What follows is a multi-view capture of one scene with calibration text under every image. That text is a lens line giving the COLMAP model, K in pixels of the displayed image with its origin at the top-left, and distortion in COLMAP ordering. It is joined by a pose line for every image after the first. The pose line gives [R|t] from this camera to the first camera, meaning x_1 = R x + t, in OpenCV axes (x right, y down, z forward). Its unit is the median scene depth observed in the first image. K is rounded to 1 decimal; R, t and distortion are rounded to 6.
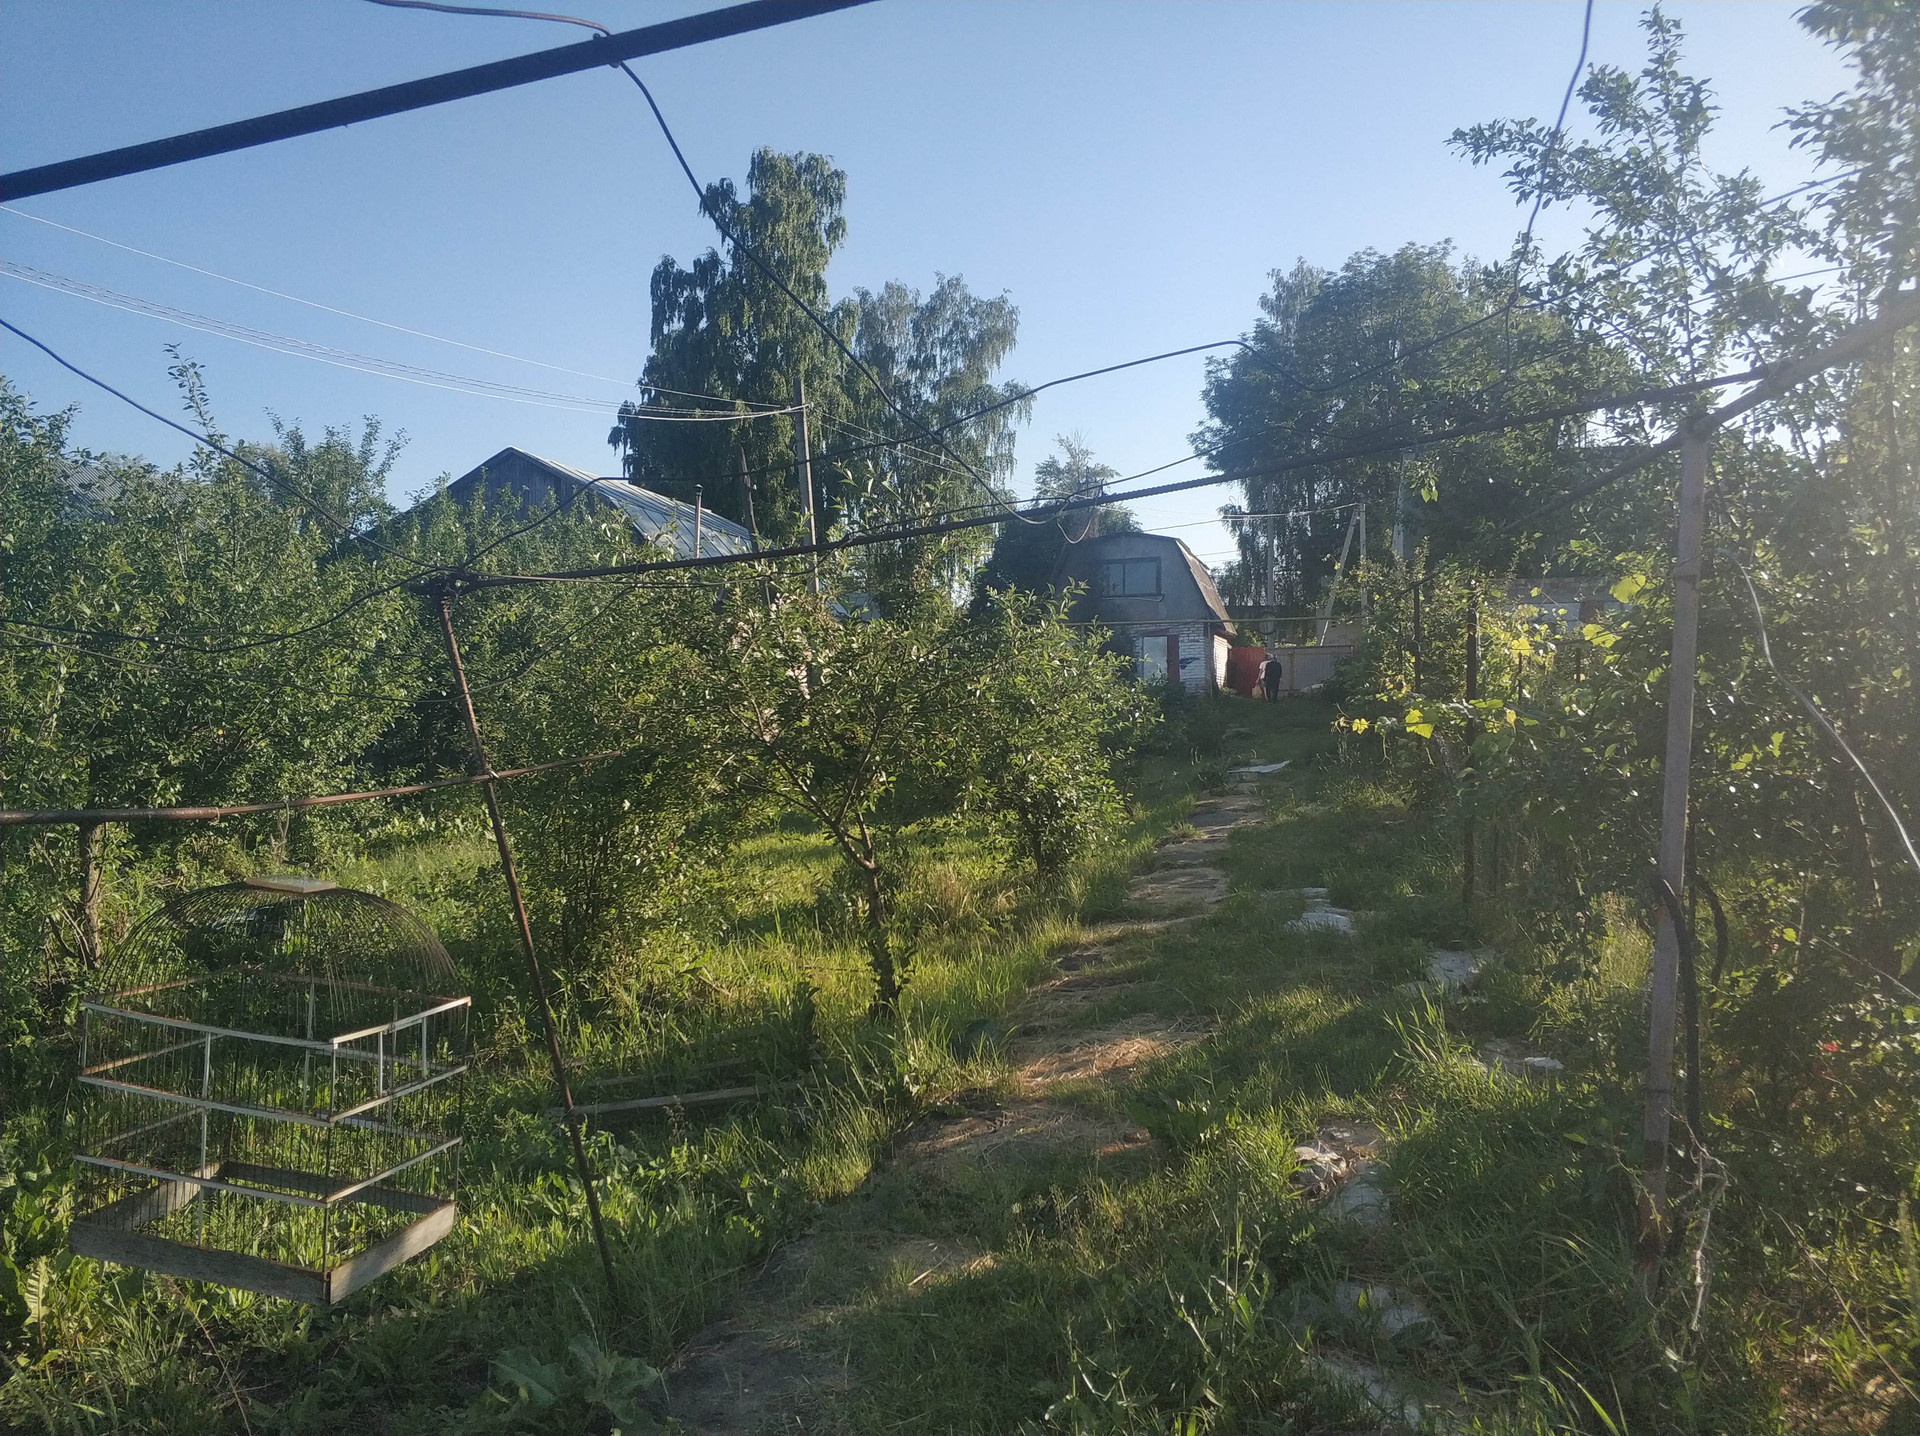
lens RADIAL K [[1477.8, 0, 930.1], [0, 1477.8, 722.8], [0, 0, 1]] dist [0.053108, -0.053471]
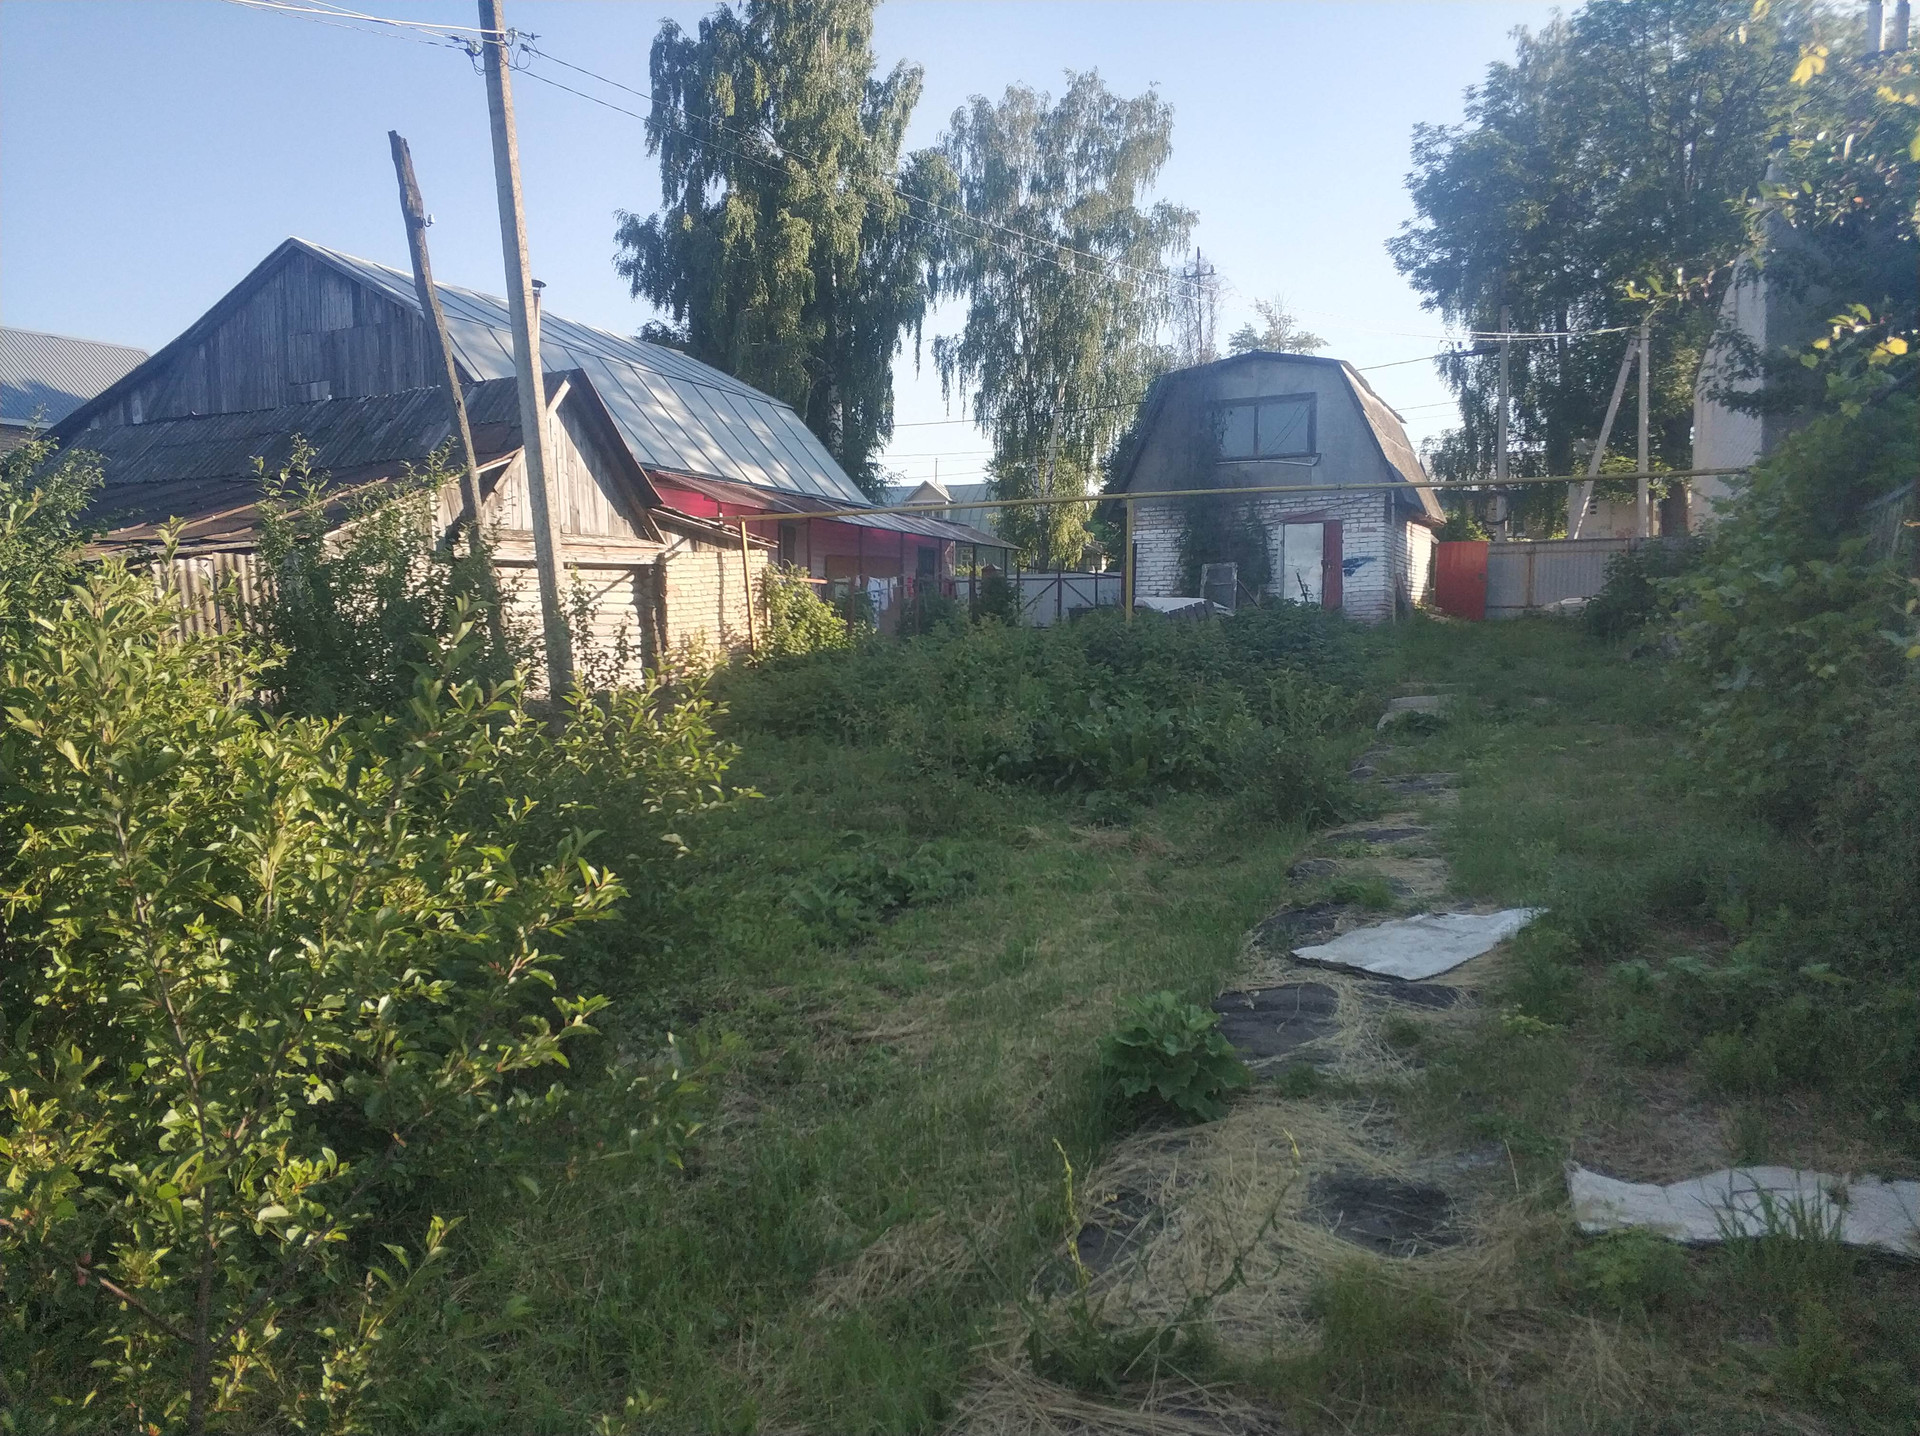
lens RADIAL K [[1477.8, 0, 941.3], [0, 1477.8, 702.1], [0, 0, 1]] dist [0.053108, -0.053471]
pose [[0.990851, 0.005519, -0.134847, 0.605609], [0.001626, 0.998603, 0.052813, -0.117466], [0.134951, -0.052549, 0.989458, 2.553912]]
